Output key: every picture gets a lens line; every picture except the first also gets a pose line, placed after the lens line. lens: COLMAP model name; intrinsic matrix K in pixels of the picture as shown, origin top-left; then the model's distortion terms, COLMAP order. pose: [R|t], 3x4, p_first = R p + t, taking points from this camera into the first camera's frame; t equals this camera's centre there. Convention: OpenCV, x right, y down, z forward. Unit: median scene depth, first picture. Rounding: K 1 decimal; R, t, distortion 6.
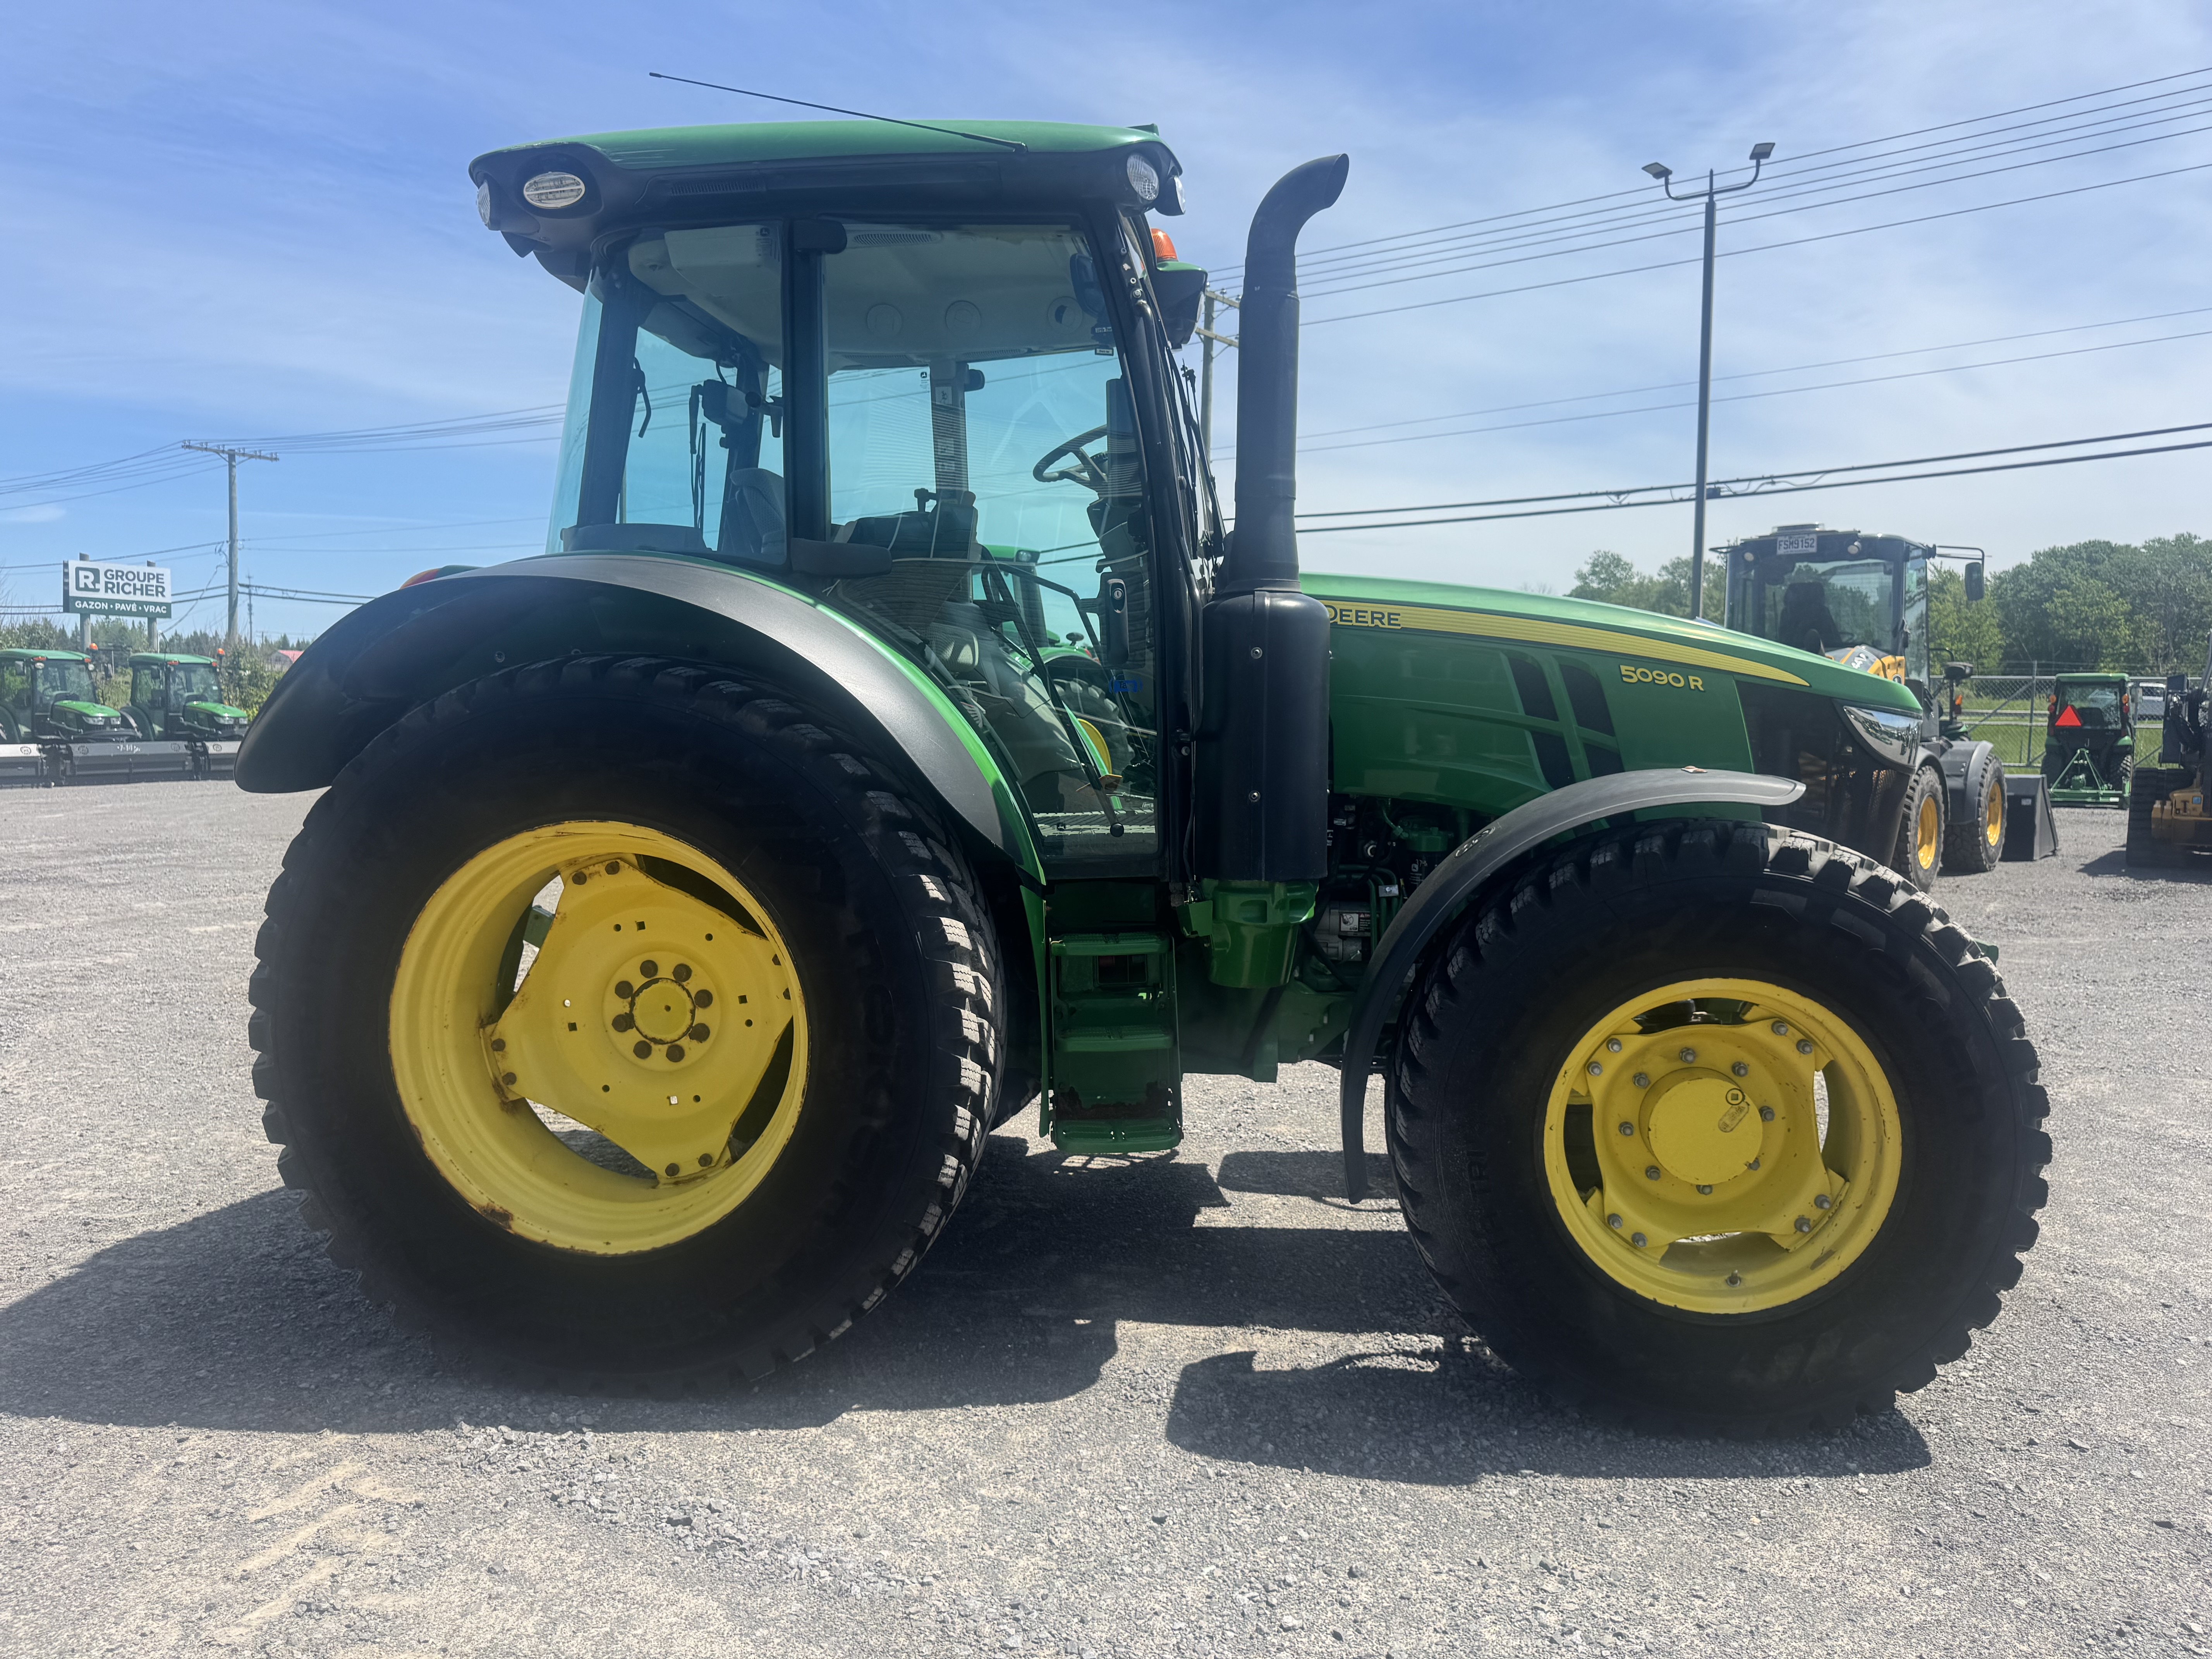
lens RADIAL K [[1576.3, 0, 1106.0], [0, 1576.3, 829.5], [0, 0, 1]] dist [0.106163, -0.173332]
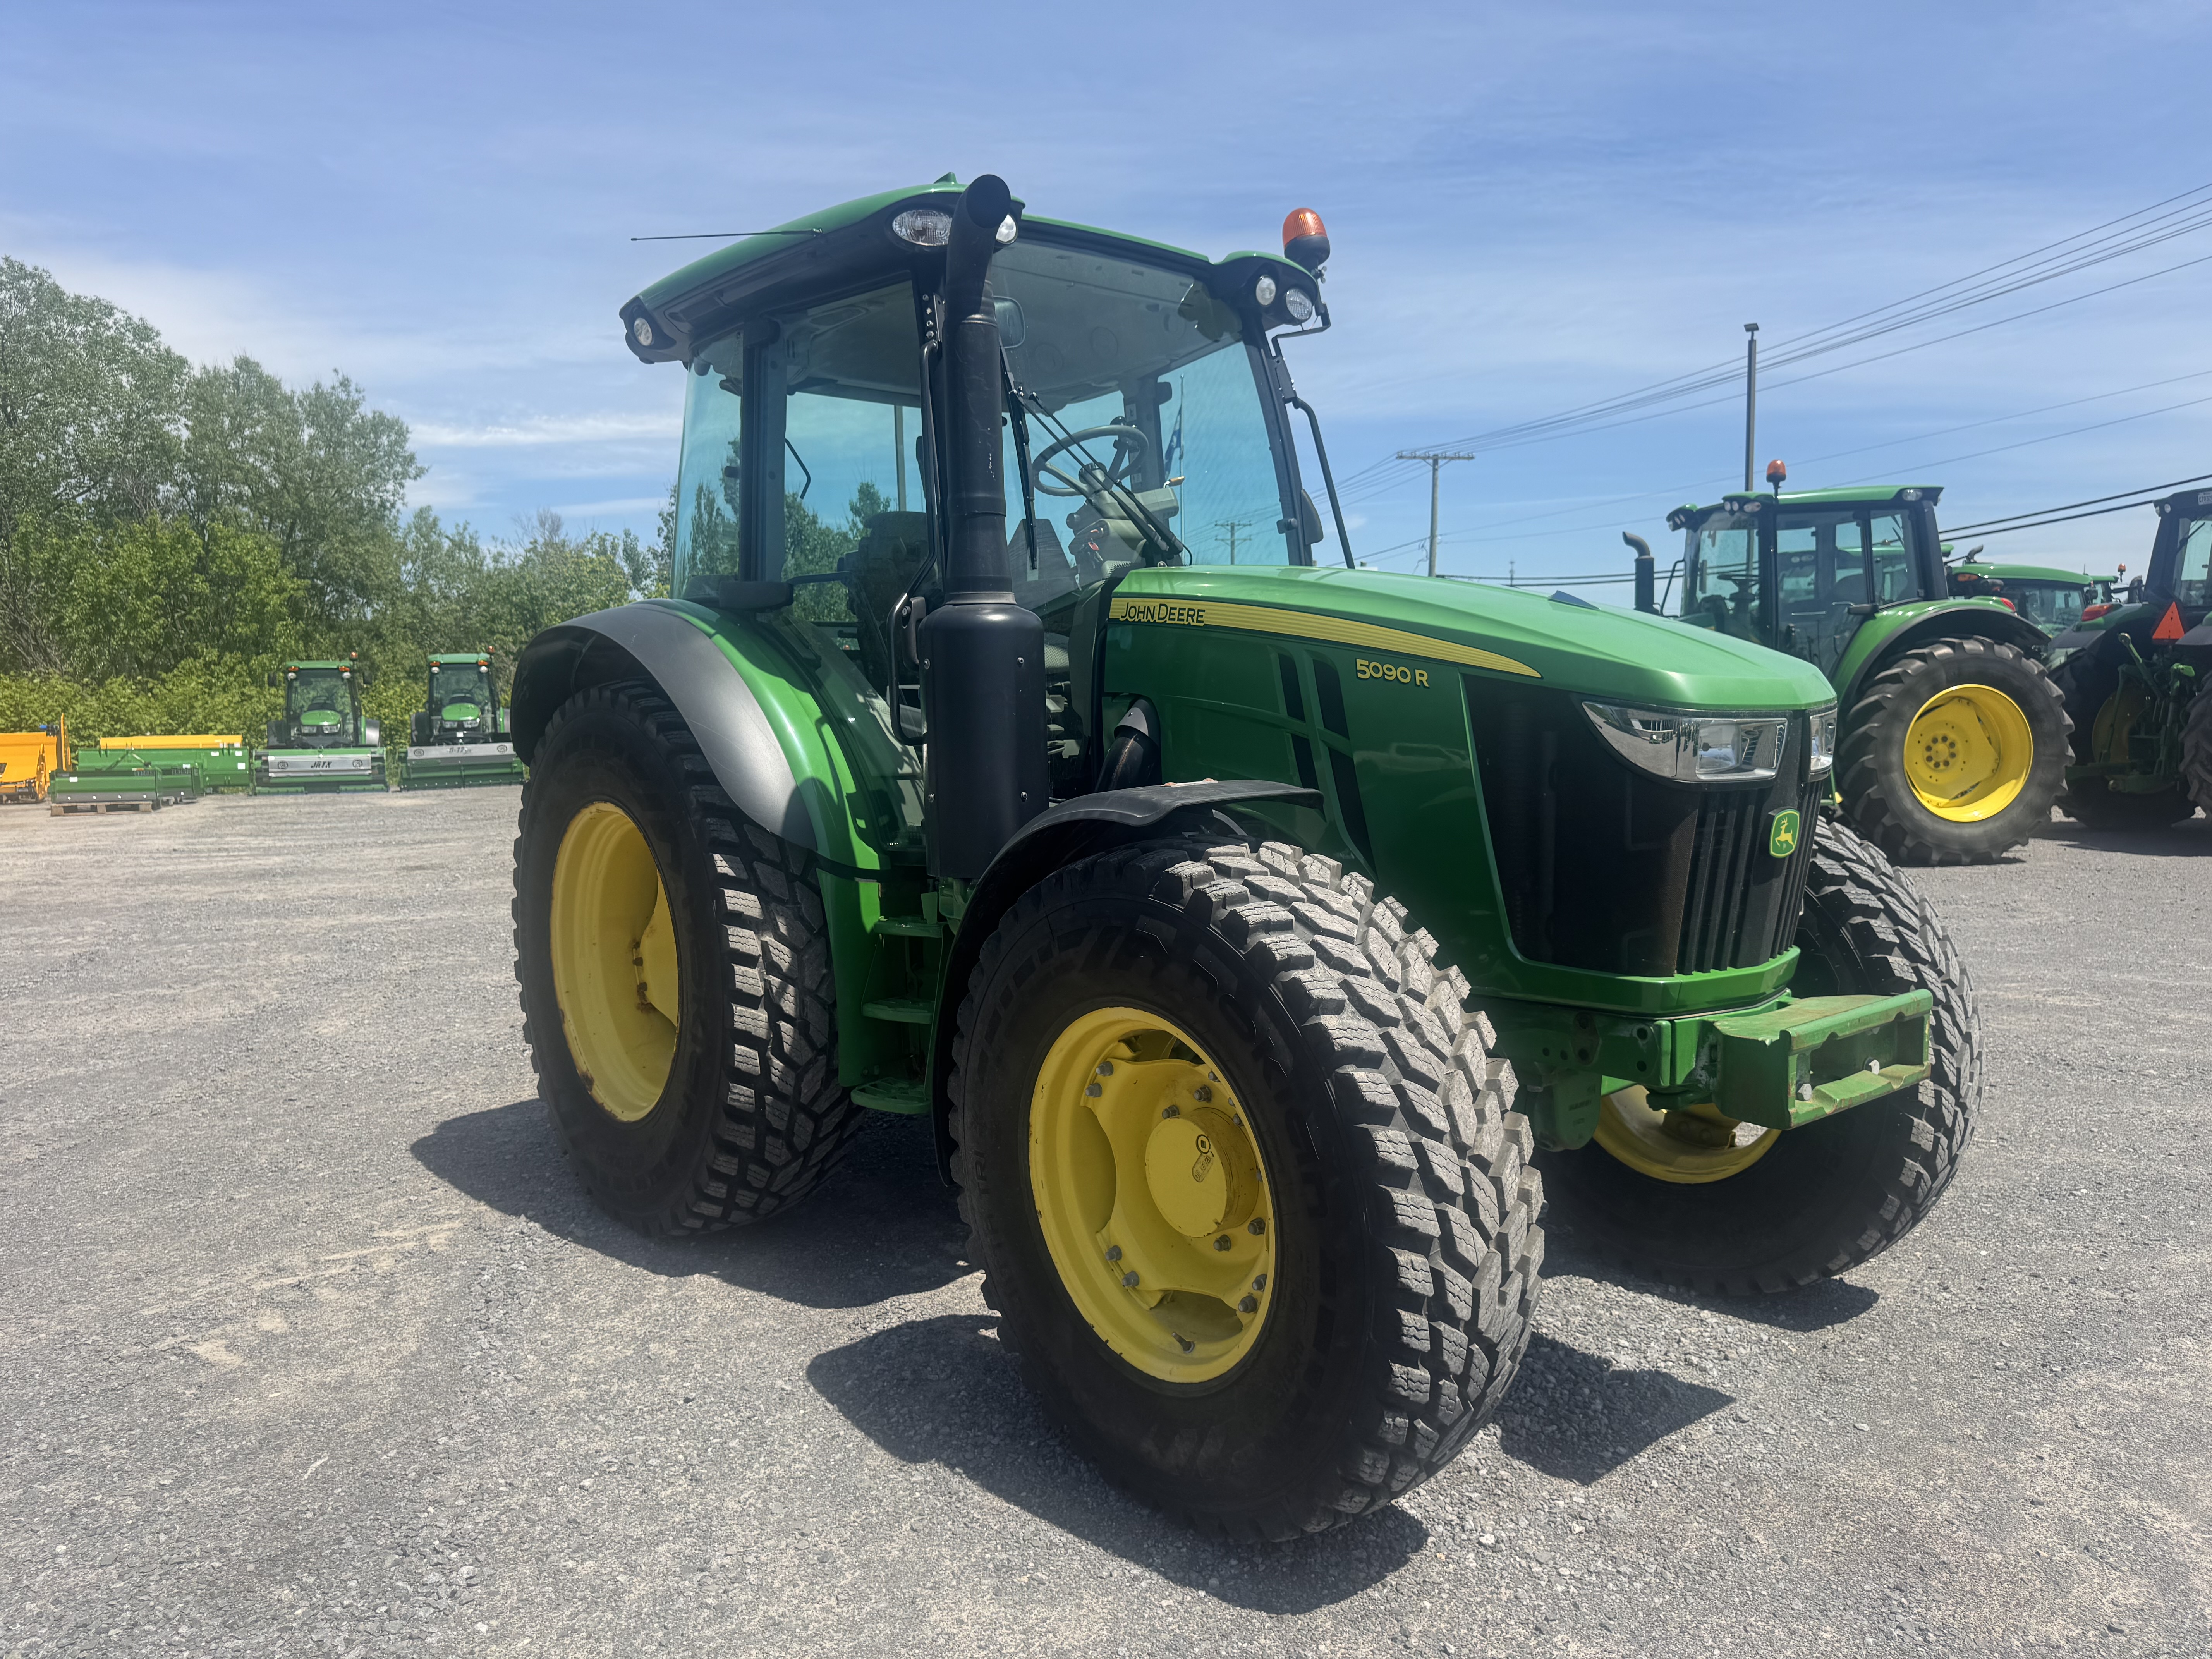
lens RADIAL K [[1576.3, 0, 1106.0], [0, 1576.3, 829.5], [0, 0, 1]] dist [0.106163, -0.173332]
pose [[0.733100, 0.041903, -0.678828, 0.896230], [-0.027690, 0.999112, 0.031770, -0.035856], [0.679557, -0.004494, 0.733609, 0.286190]]
